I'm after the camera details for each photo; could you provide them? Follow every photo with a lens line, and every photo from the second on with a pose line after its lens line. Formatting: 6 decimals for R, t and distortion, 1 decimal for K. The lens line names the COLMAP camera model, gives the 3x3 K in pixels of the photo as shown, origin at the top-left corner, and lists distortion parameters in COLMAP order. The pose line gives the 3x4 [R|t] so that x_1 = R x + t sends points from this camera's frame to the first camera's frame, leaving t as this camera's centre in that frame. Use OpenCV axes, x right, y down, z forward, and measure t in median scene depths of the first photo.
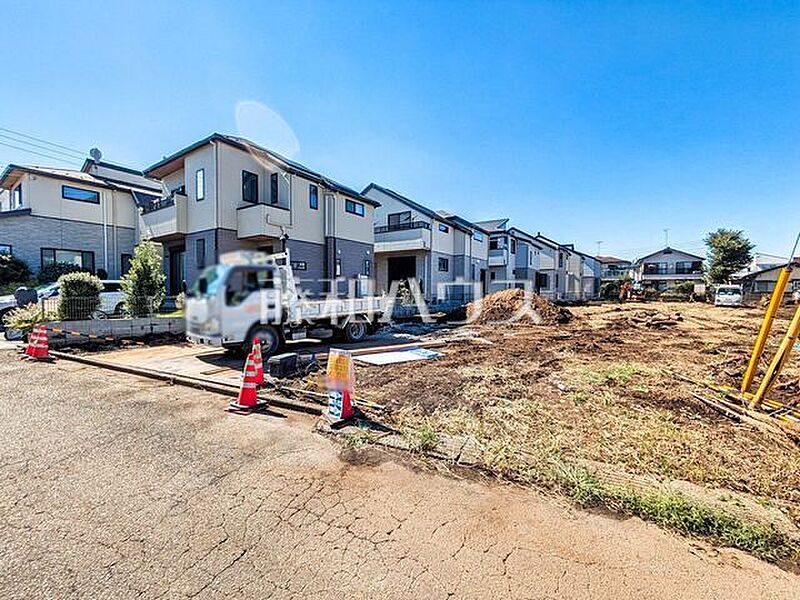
lens RADIAL K [[317.4, 0, 403.1], [0, 317.4, 299.2], [0, 0, 1]] dist [-0.000484, 0.000910]
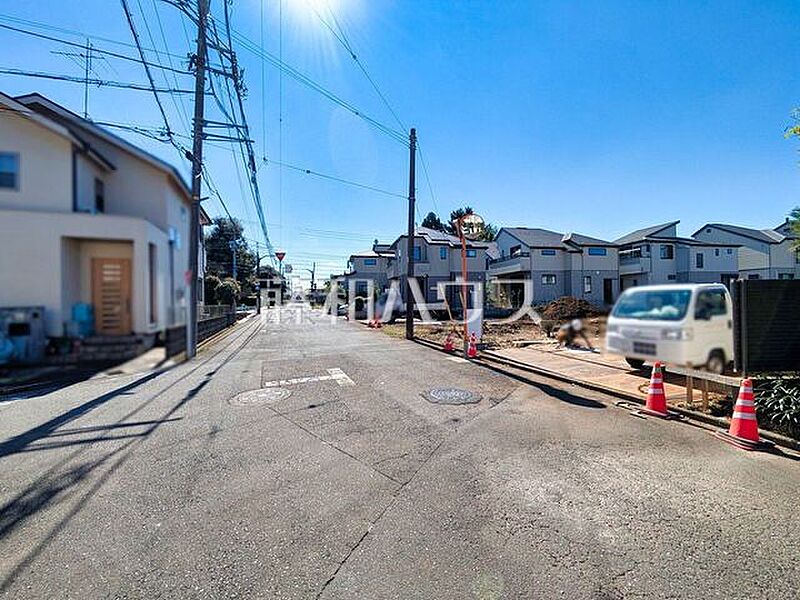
lens RADIAL K [[317.4, 0, 403.1], [0, 317.4, 299.2], [0, 0, 1]] dist [-0.000484, 0.000910]
pose [[0.712644, -0.020880, -0.701215, 0.757236], [-0.000926, 0.999528, -0.030704, 0.021183], [0.701525, 0.022530, 0.712288, -0.474038]]
